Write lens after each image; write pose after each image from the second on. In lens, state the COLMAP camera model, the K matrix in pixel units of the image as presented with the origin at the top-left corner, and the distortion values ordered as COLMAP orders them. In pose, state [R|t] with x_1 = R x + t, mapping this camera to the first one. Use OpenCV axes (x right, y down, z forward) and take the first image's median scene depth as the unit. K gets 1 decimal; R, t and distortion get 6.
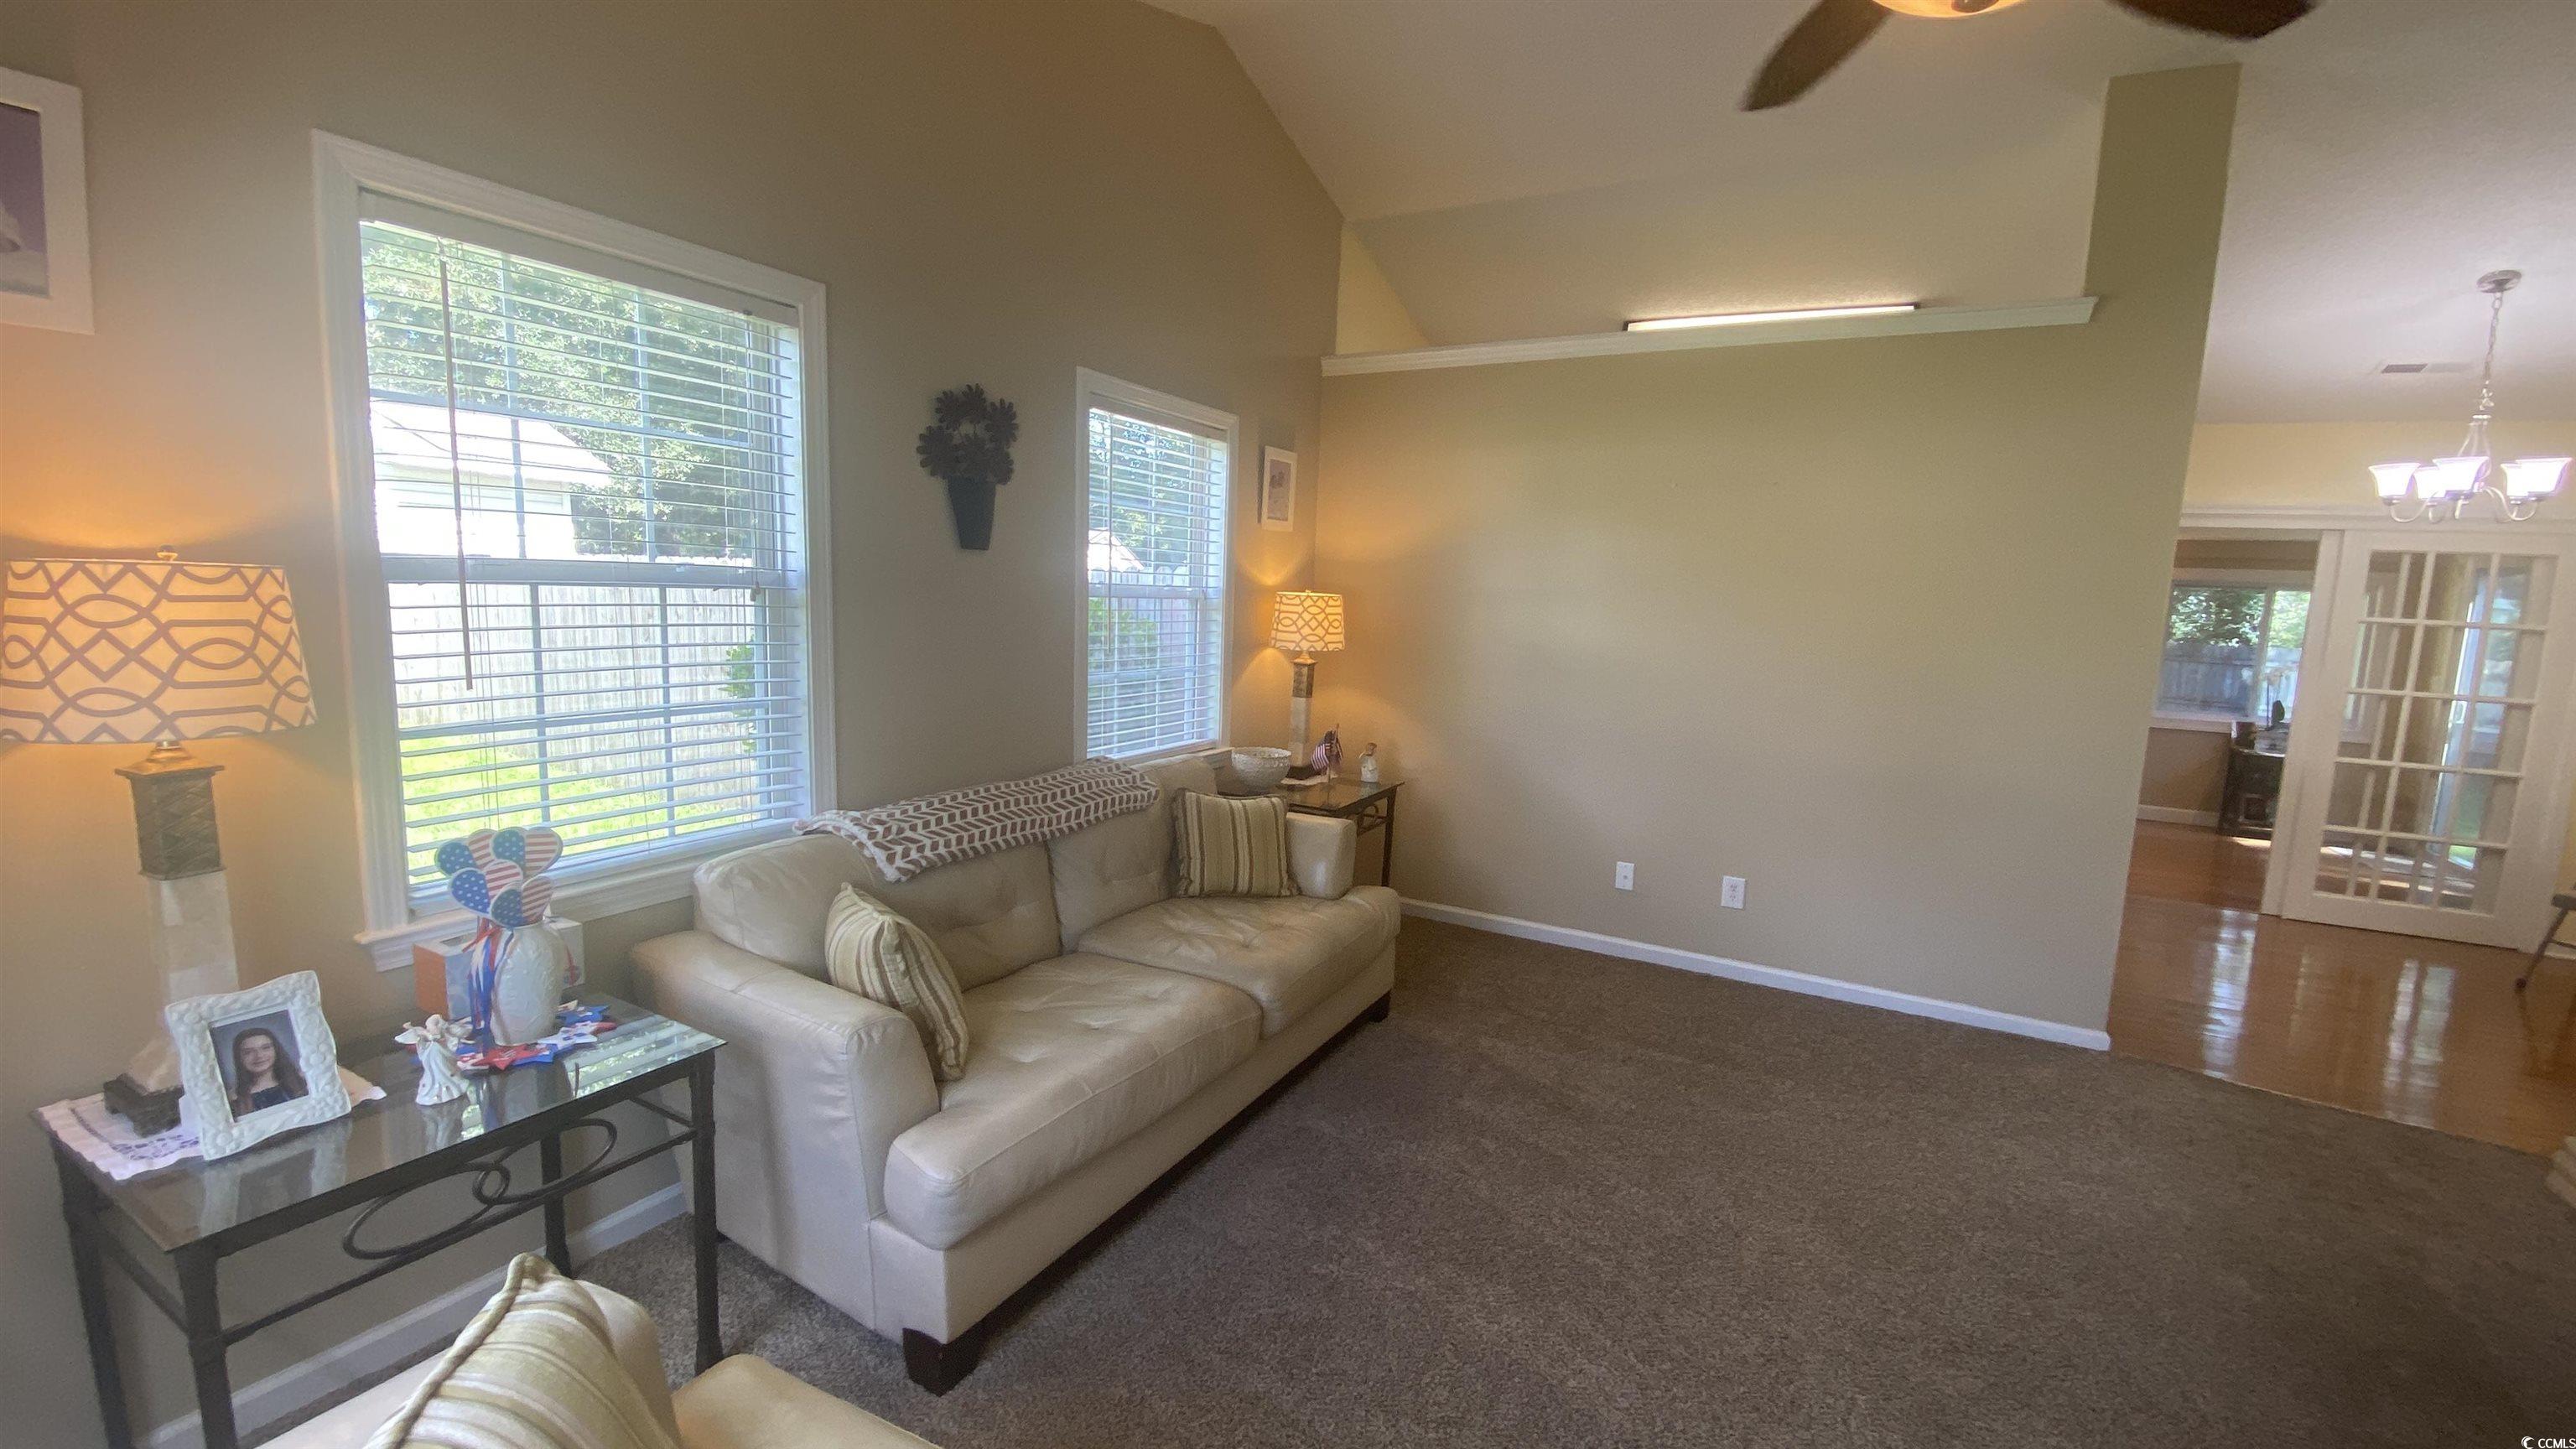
lens RADIAL K [[1072.6, 0, 1296.8], [0, 1072.6, 724.9], [0, 0, 1]] dist [0.019645, -0.007003]
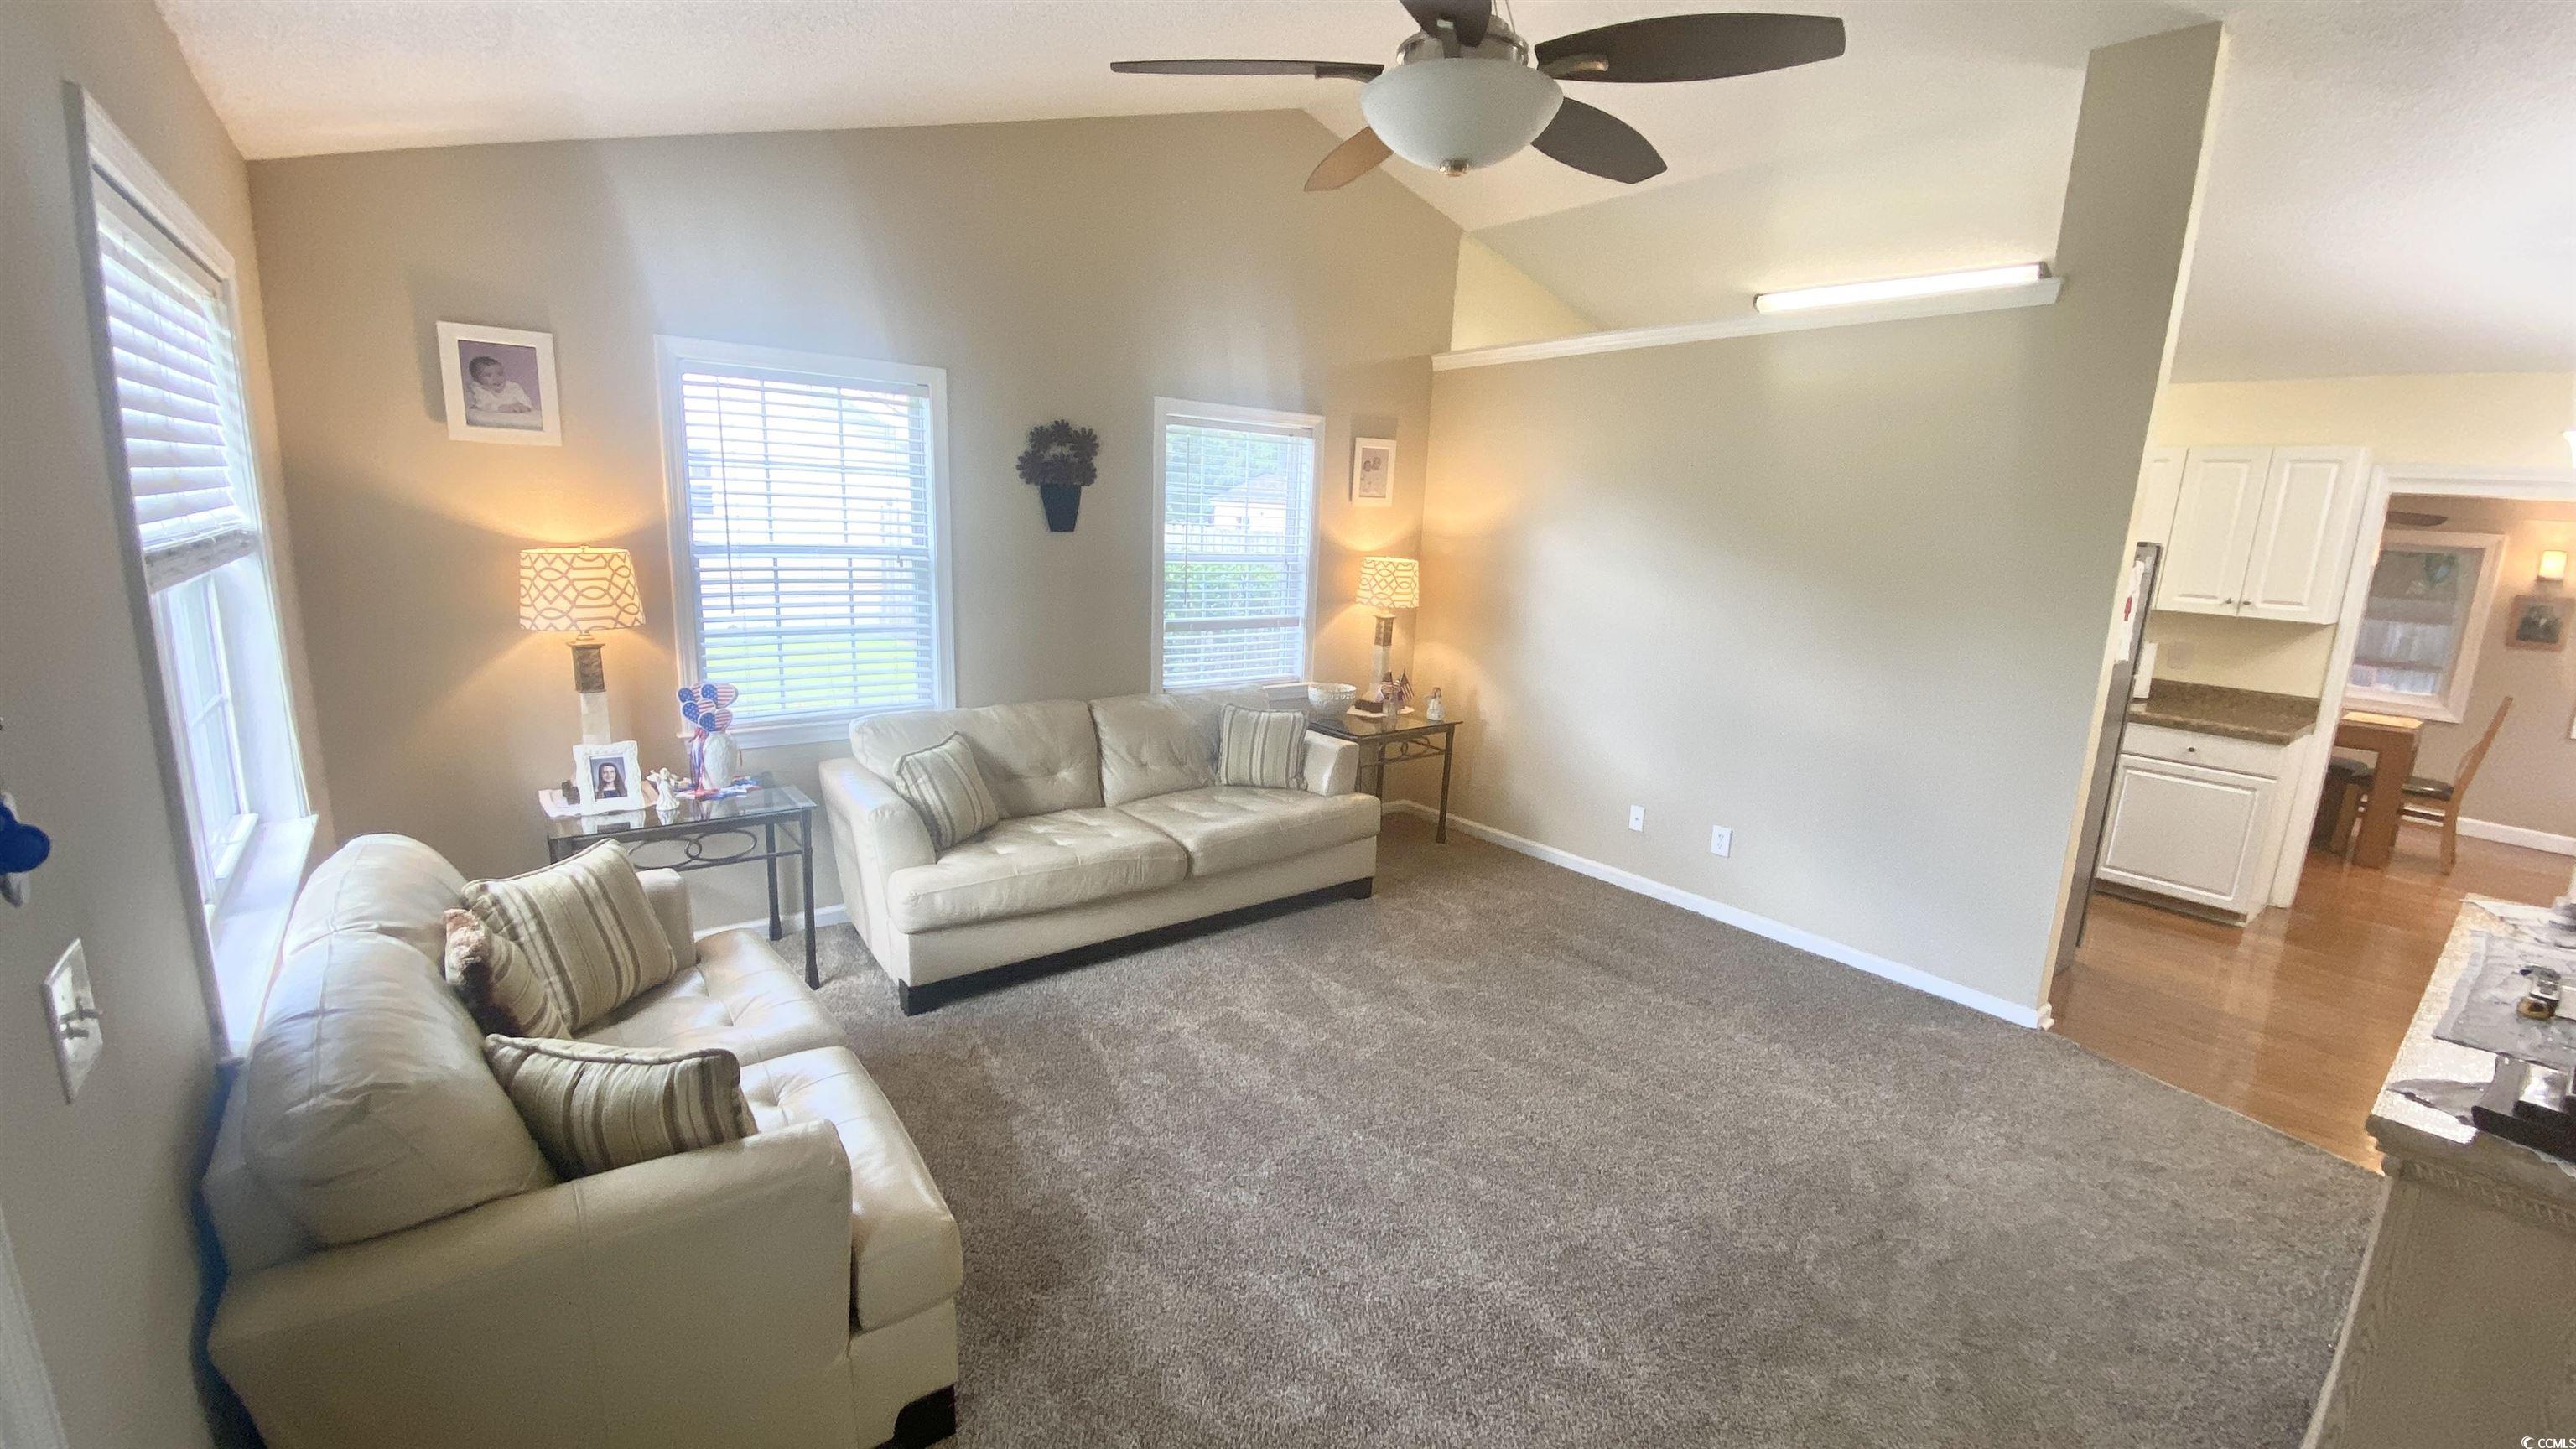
lens RADIAL K [[1072.6, 0, 1308.9], [0, 1072.6, 725.0], [0, 0, 1]] dist [0.019645, -0.007003]
pose [[0.919492, 0.077362, -0.385422, 0.627867], [-0.057776, 0.996392, 0.062160, -0.009167], [0.388841, -0.034888, 0.920644, -0.246995]]
